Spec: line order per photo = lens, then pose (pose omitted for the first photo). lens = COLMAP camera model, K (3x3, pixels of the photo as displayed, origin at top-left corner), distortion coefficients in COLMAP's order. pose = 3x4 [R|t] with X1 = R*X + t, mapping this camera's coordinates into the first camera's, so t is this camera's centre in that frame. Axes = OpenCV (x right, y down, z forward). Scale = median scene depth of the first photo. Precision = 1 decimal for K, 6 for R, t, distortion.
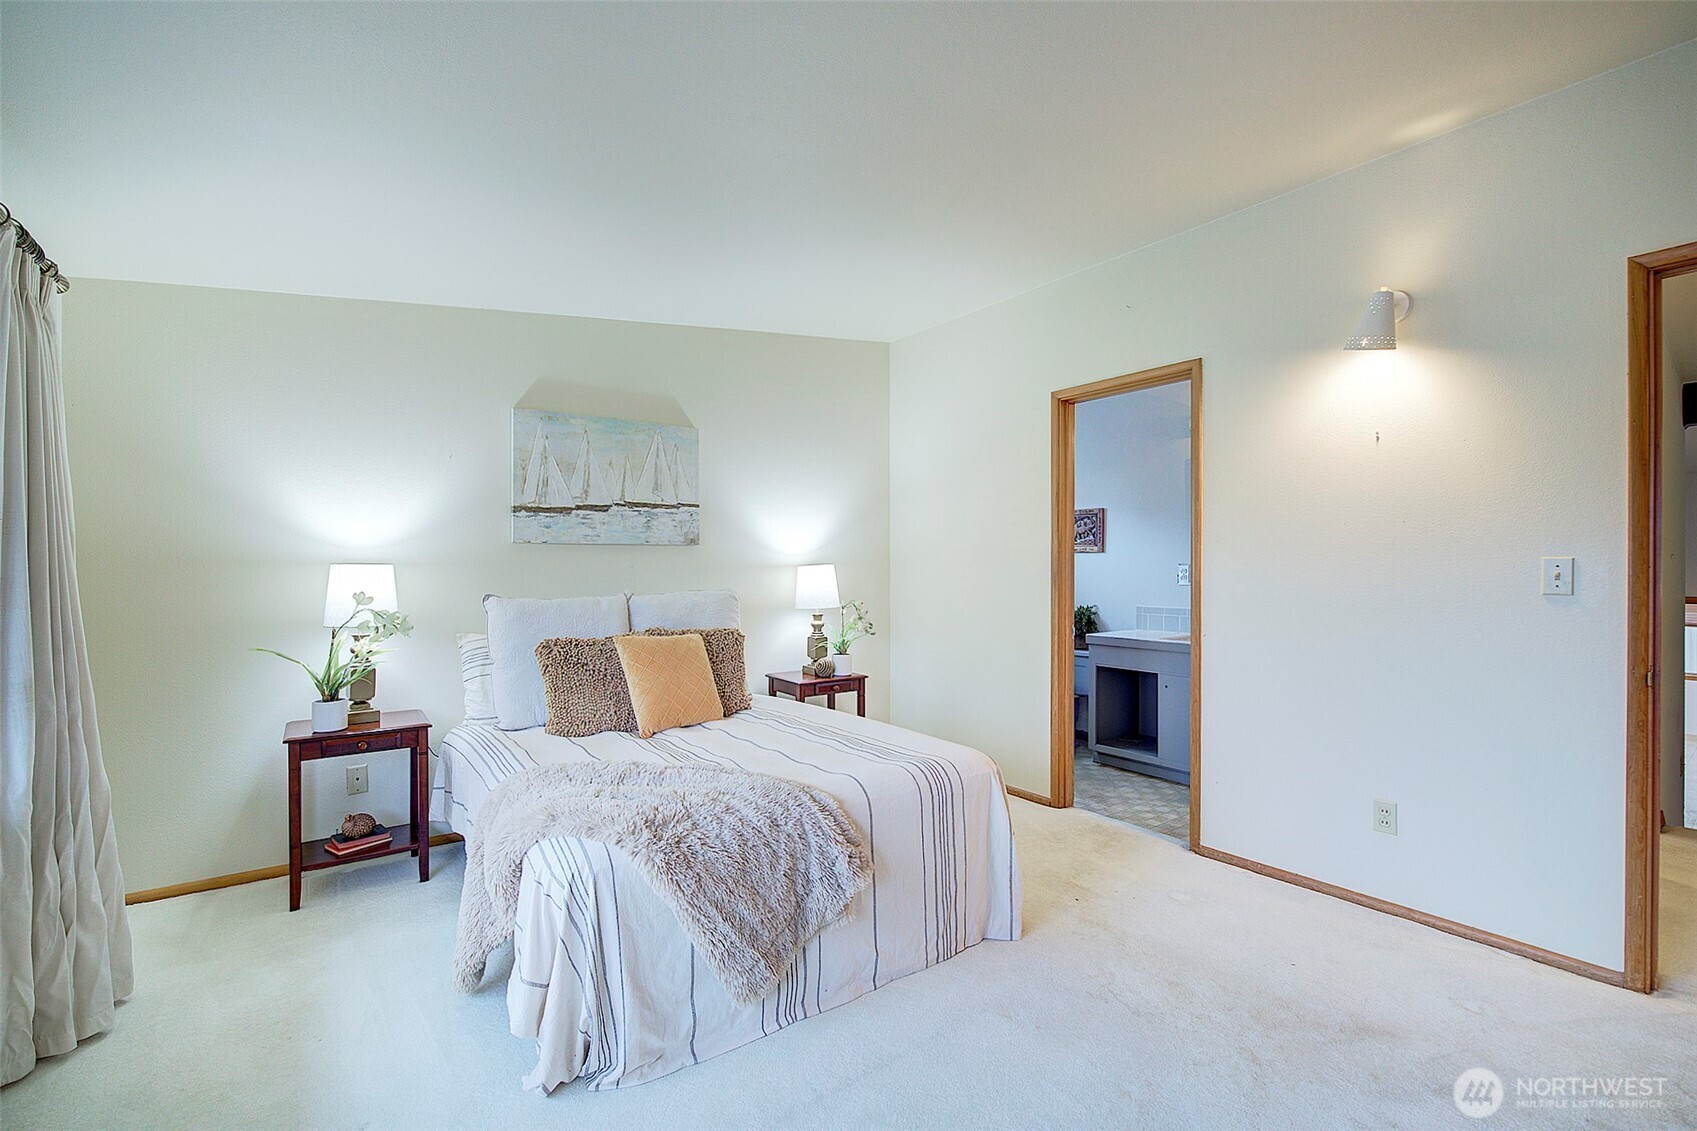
lens RADIAL K [[732.8, 0, 852.6], [0, 732.8, 553.9], [0, 0, 1]] dist [0.012511, -0.000158]
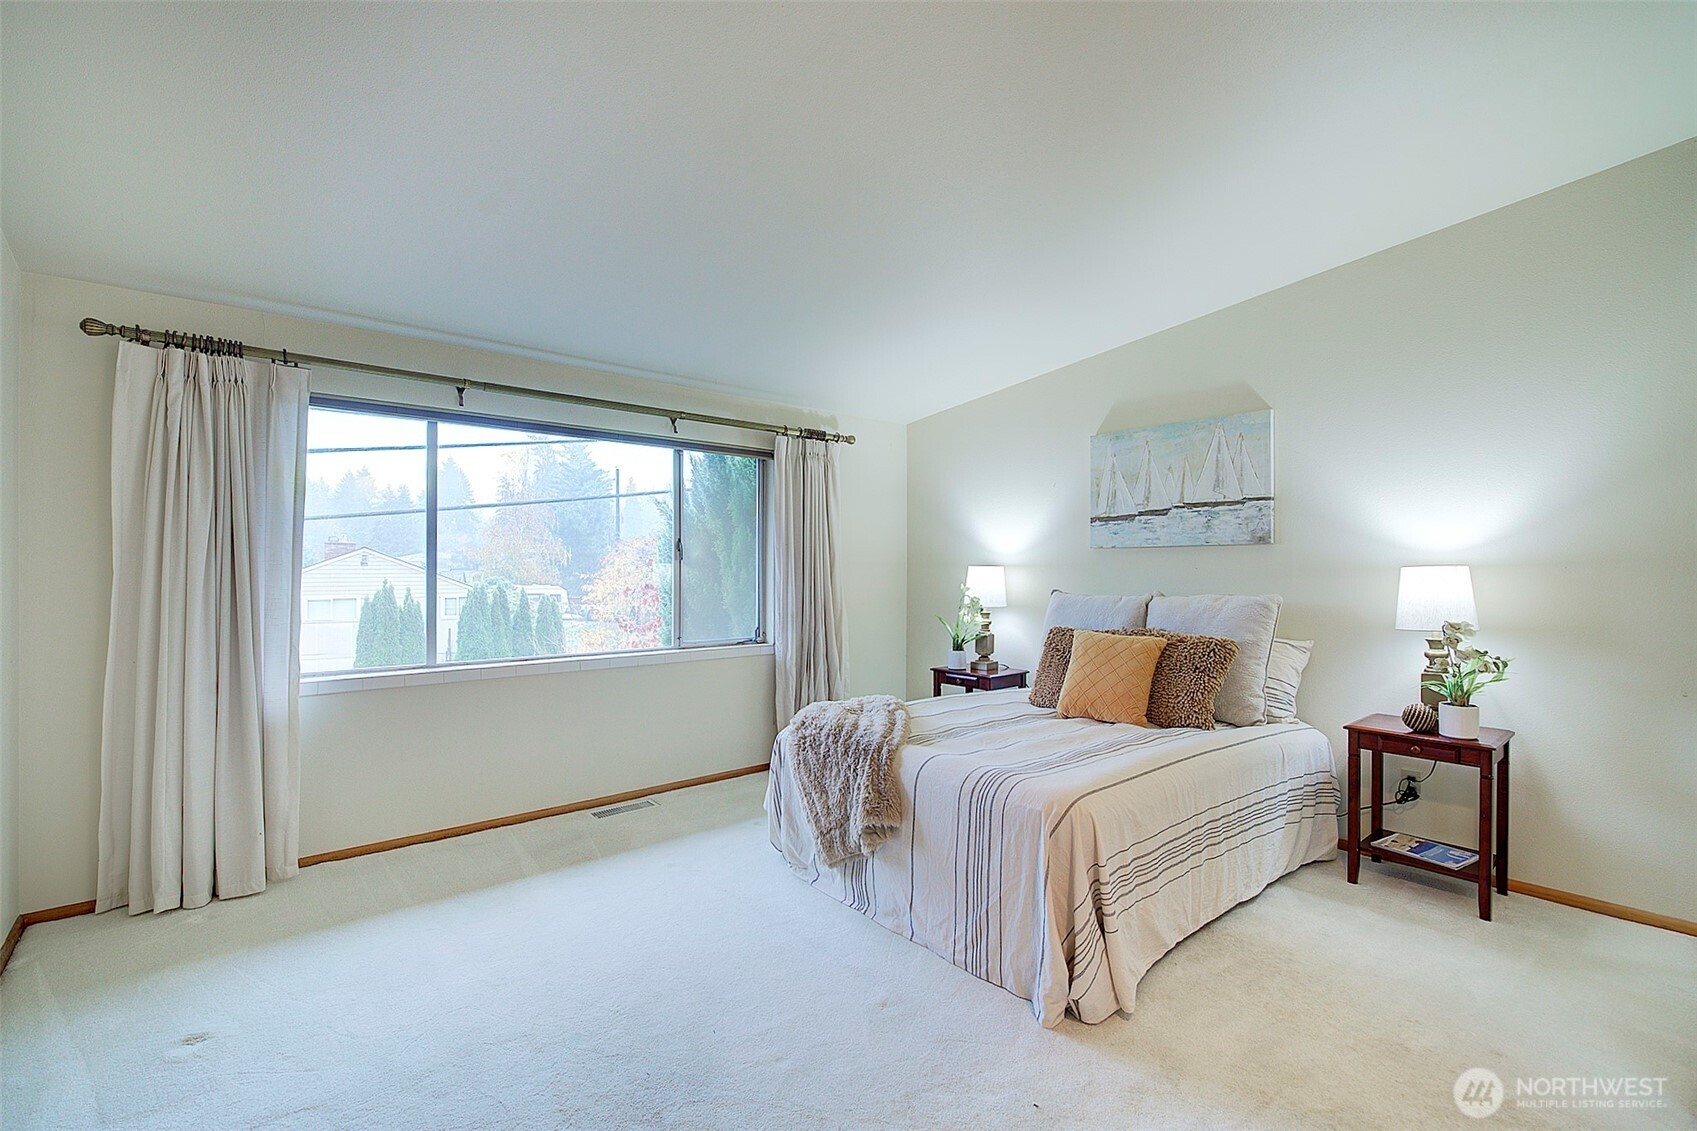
lens RADIAL K [[722.7, 0, 848.5], [0, 722.7, 565.5], [0, 0, 1]] dist [-0.012615, -0.000341]
pose [[0.085614, -0.002086, -0.996326, 0.628099], [0.013022, 0.999915, -0.000975, 0.008783], [0.996243, -0.012891, 0.085633, 0.454977]]
